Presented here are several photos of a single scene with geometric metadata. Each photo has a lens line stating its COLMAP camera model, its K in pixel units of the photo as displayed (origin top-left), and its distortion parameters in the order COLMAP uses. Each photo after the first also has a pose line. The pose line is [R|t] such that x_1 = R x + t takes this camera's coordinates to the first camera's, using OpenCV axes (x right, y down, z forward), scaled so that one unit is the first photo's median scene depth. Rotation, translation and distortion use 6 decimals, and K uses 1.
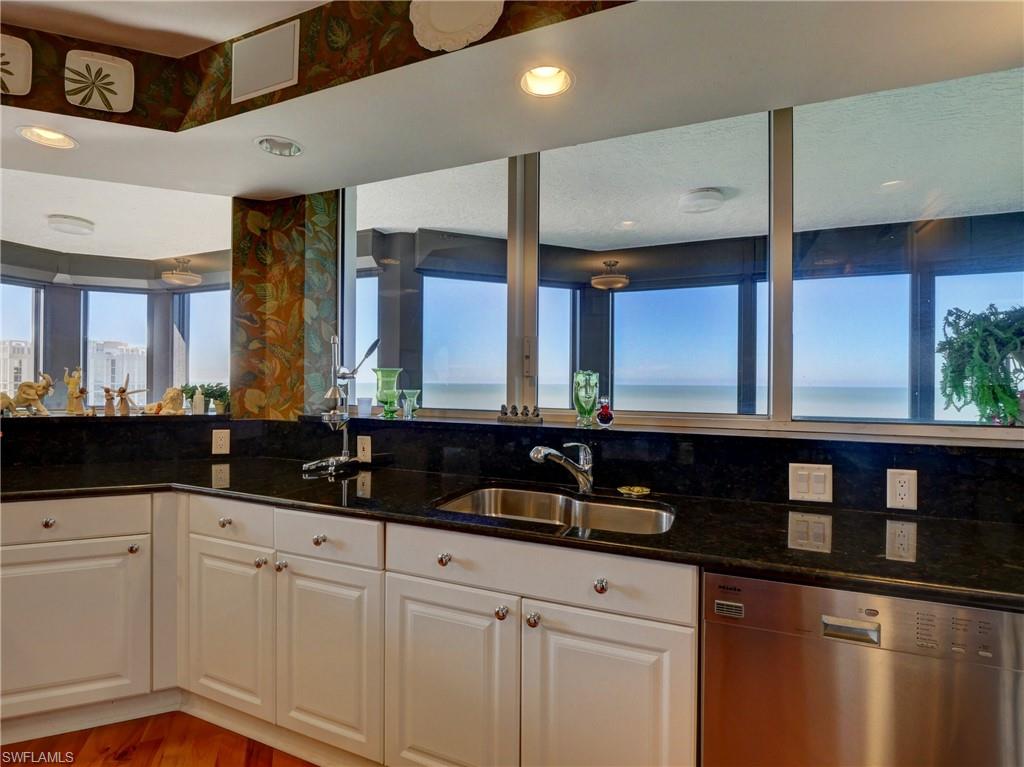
lens RADIAL K [[499.9, 0, 513.1], [0, 499.9, 382.0], [0, 0, 1]] dist [-0.012931, 0.001505]
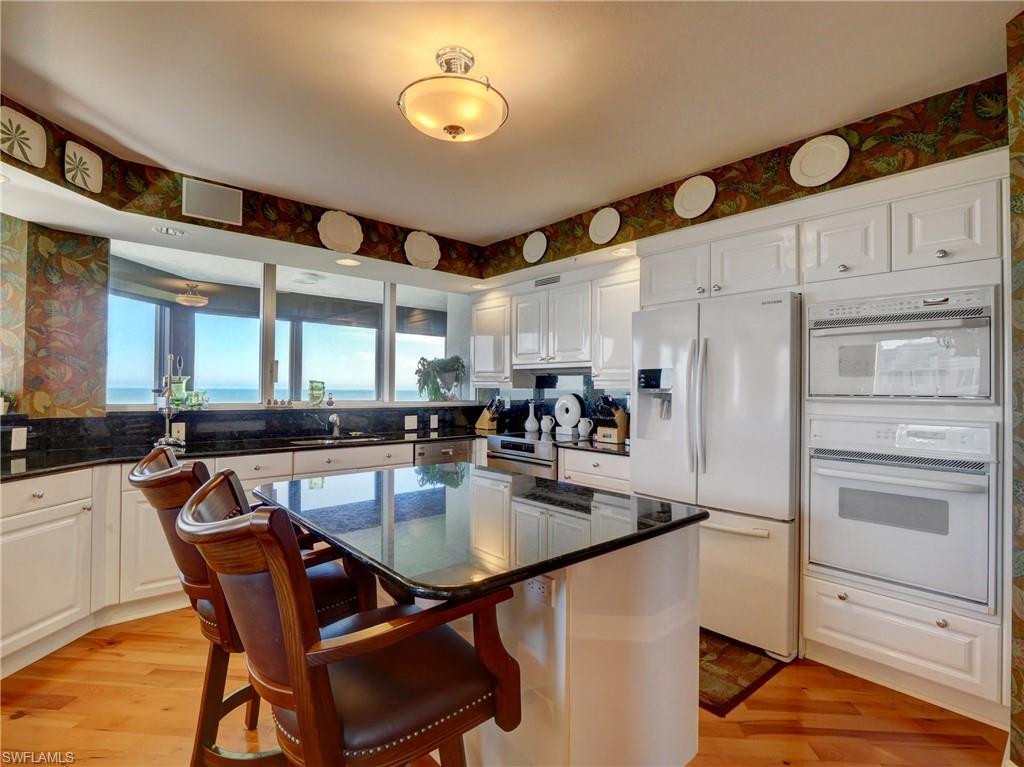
lens RADIAL K [[499.9, 0, 511.6], [0, 499.9, 384.6], [0, 0, 1]] dist [-0.012931, 0.001505]
pose [[0.433897, 0.003732, 0.900955, -1.101697], [-0.004050, 0.999989, -0.002192, -0.003961], [-0.900953, -0.002698, 0.433908, -0.476134]]
